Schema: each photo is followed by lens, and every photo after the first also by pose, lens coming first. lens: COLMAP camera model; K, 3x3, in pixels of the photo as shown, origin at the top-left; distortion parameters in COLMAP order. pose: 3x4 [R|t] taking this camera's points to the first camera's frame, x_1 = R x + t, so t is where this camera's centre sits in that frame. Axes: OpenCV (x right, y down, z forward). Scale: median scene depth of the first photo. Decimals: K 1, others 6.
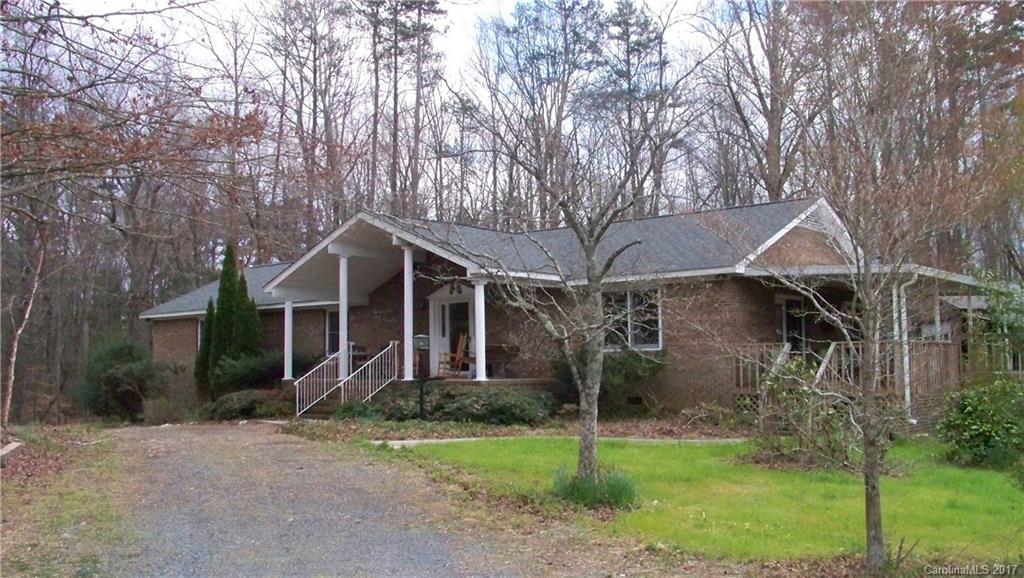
lens RADIAL K [[1041.7, 0, 511.9], [0, 1041.7, 291.4], [0, 0, 1]] dist [-0.169214, 0.000000]
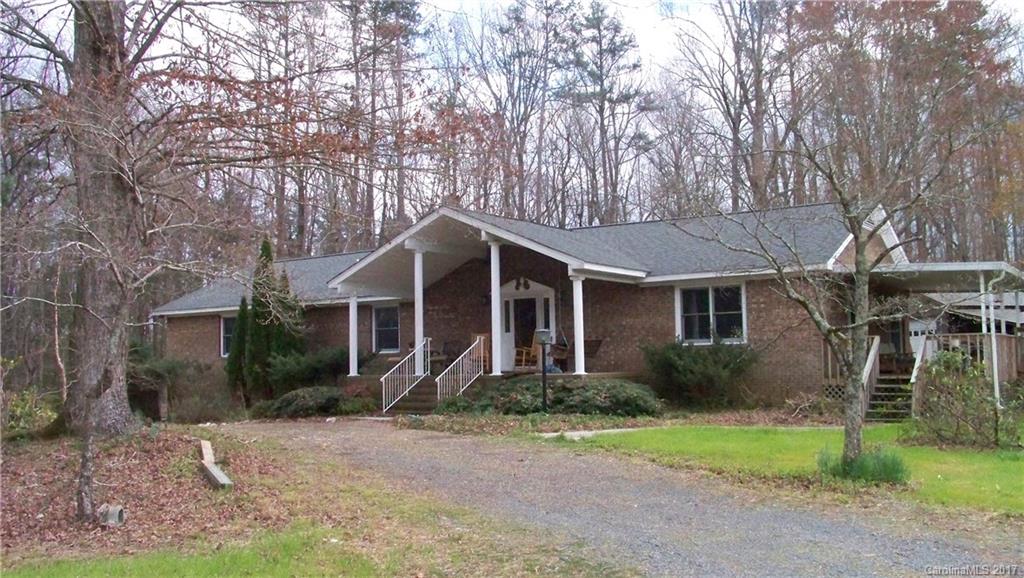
lens RADIAL K [[1041.7, 0, 509.7], [0, 1041.7, 288.2], [0, 0, 1]] dist [-0.169214, 0.000000]
pose [[0.993981, 0.002617, 0.109522, -0.189221], [-0.002332, 0.999994, -0.002730, 0.004098], [-0.109528, 0.002458, 0.993981, -0.002860]]
